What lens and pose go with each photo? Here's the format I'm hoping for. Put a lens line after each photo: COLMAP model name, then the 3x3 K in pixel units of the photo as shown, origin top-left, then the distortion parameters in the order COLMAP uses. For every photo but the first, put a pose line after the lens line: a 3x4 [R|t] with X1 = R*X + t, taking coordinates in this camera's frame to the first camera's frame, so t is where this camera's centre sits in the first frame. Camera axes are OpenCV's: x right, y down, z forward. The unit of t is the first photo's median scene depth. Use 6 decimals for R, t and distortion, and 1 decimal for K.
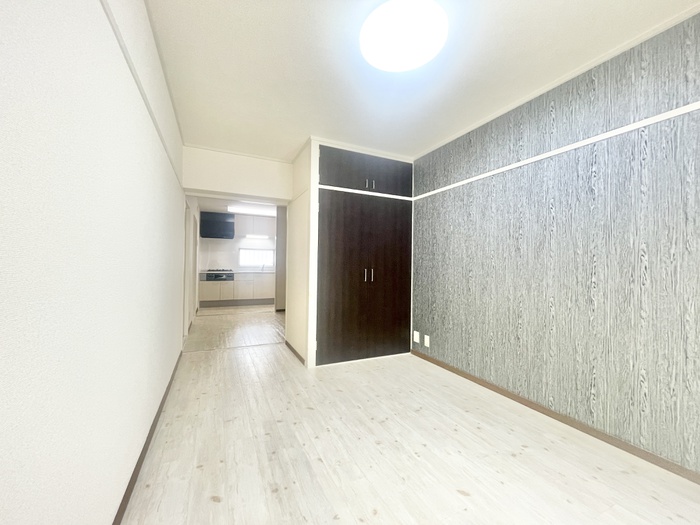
lens RADIAL K [[284.4, 0, 352.8], [0, 284.4, 266.5], [0, 0, 1]] dist [0.001971, -0.001382]
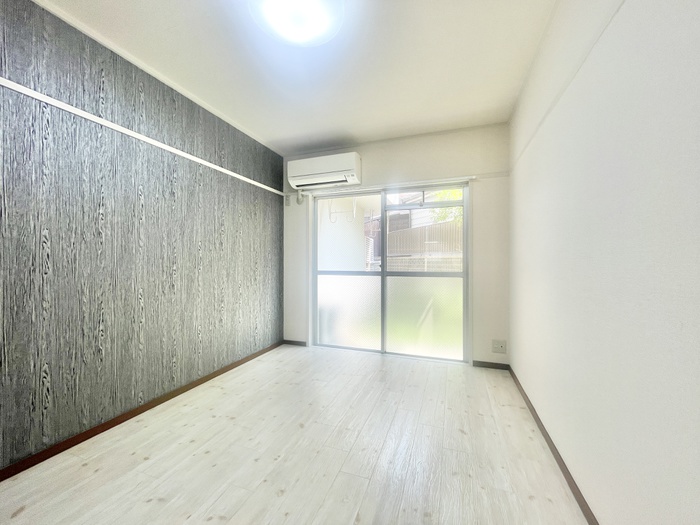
lens RADIAL K [[284.4, 0, 350.5], [0, 284.4, 261.2], [0, 0, 1]] dist [0.001971, -0.001382]
pose [[-0.707721, -0.013948, 0.706354, -0.513484], [-0.017379, 0.999846, 0.002330, 0.004613], [-0.706278, -0.010627, -0.707855, 1.288291]]
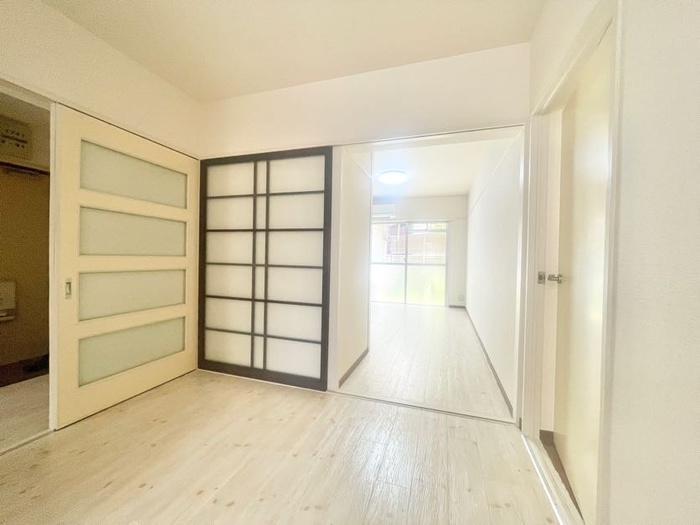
lens RADIAL K [[284.4, 0, 351.4], [0, 284.4, 262.6], [0, 0, 1]] dist [0.001971, -0.001382]
pose [[-0.728183, -0.041131, 0.684148, -0.901985], [-0.035337, 0.999123, 0.022456, 0.008294], [-0.684471, -0.007823, -0.728998, 2.072552]]
